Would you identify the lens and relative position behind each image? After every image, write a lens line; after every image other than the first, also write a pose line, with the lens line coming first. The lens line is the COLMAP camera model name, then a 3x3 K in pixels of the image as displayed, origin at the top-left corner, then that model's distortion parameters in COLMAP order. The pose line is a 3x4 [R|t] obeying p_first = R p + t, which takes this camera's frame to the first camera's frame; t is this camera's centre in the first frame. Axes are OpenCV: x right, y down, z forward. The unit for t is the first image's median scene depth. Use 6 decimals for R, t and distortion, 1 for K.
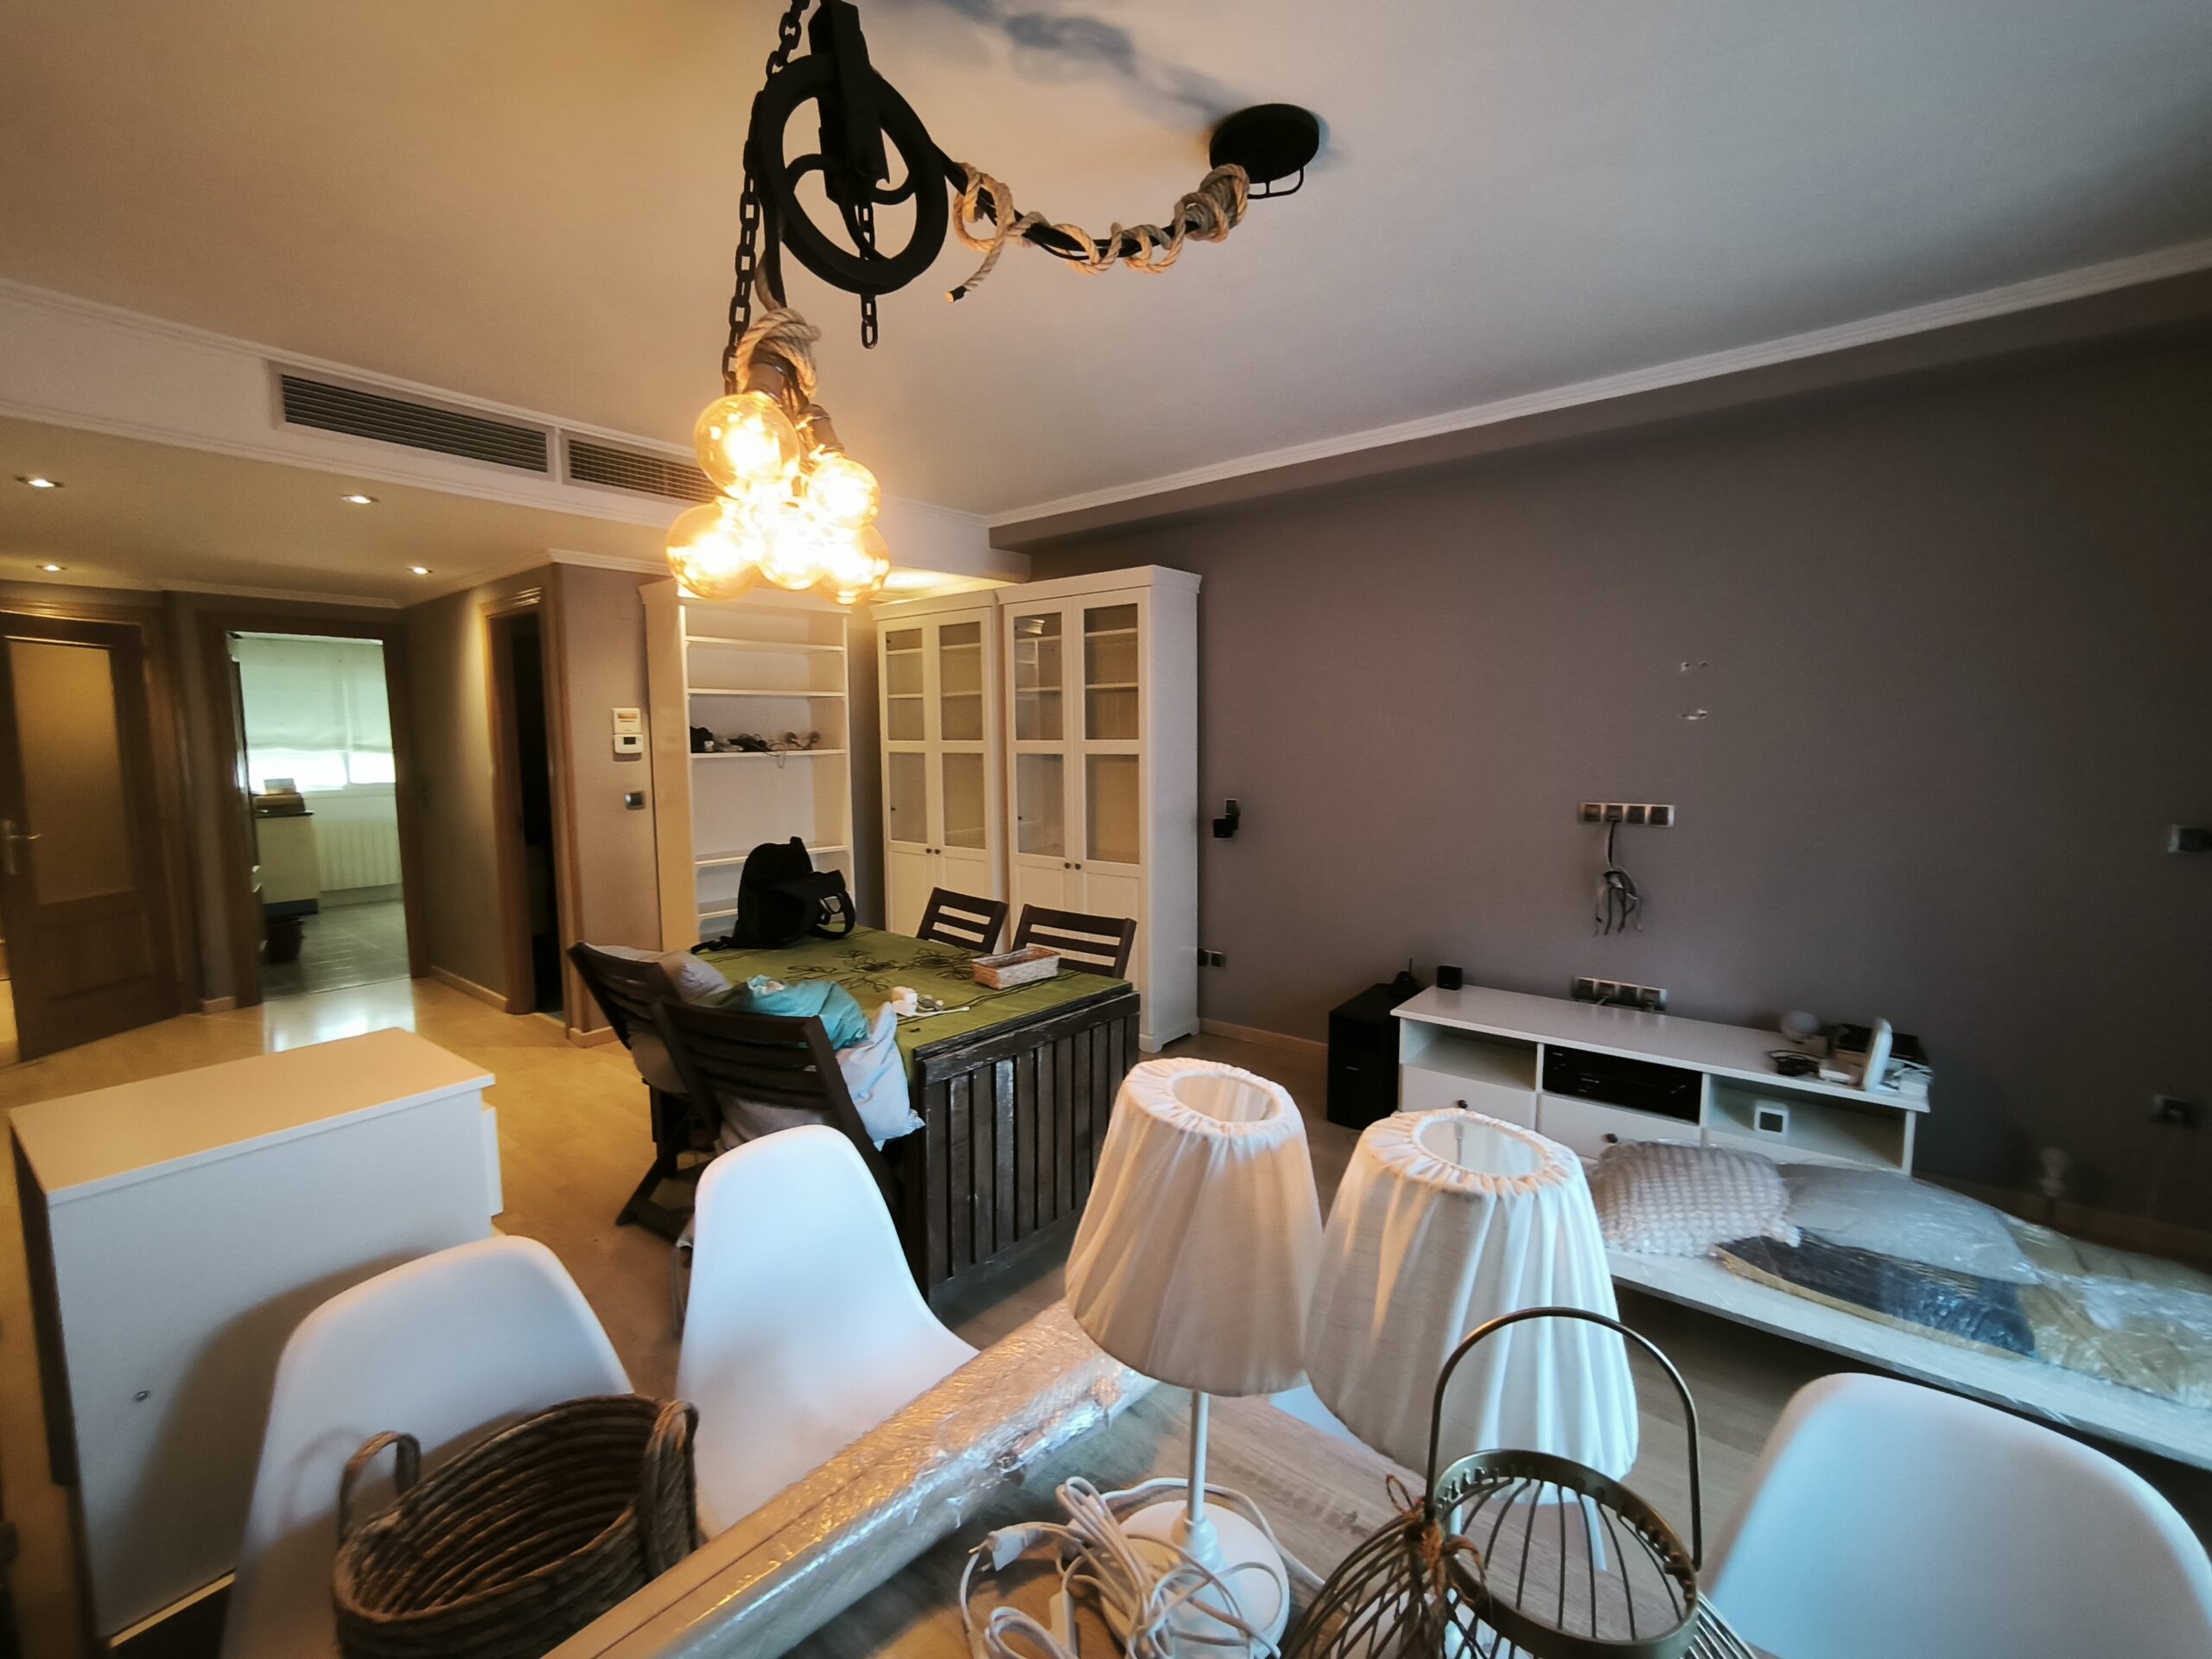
lens RADIAL K [[943.0, 0, 1099.3], [0, 943.0, 835.4], [0, 0, 1]] dist [-0.000555, -0.000065]
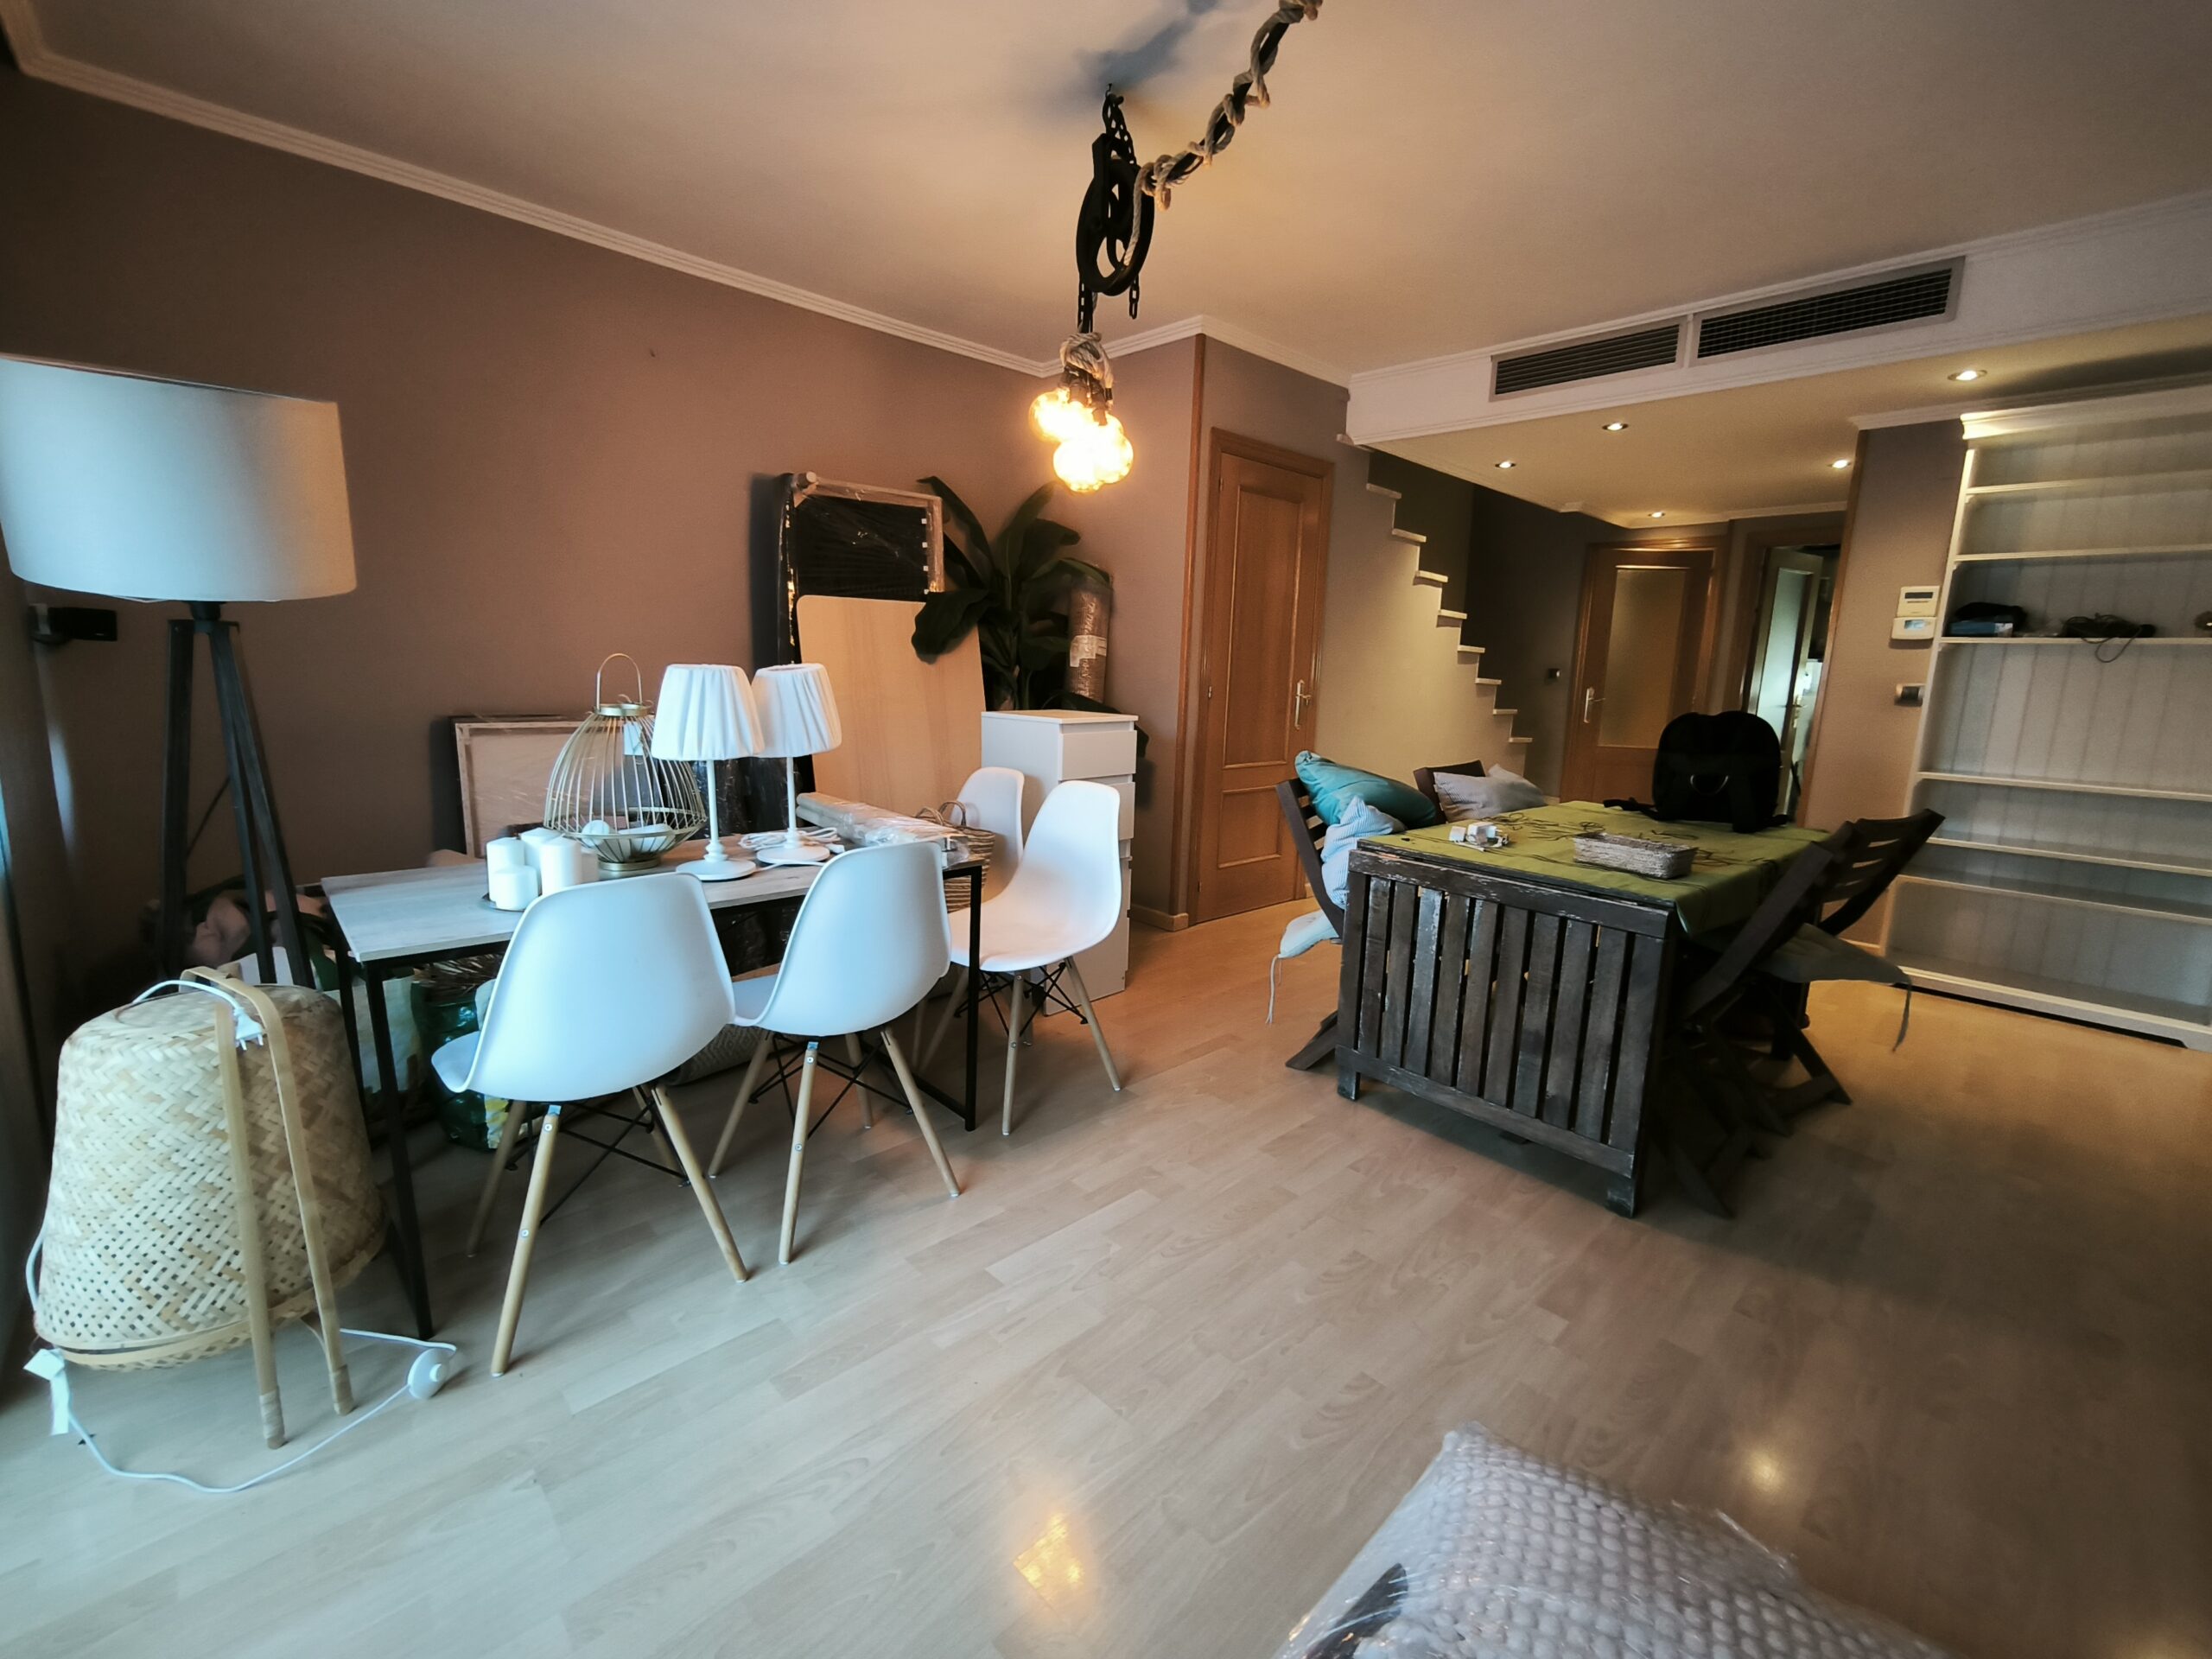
lens RADIAL K [[943.0, 0, 1092.9], [0, 943.0, 825.5], [0, 0, 1]] dist [-0.000555, -0.000065]
pose [[-0.122947, 0.174738, -0.976909, 0.865532], [-0.131630, 0.972808, 0.190571, 0.025344], [0.983645, 0.152021, -0.096603, 0.687446]]
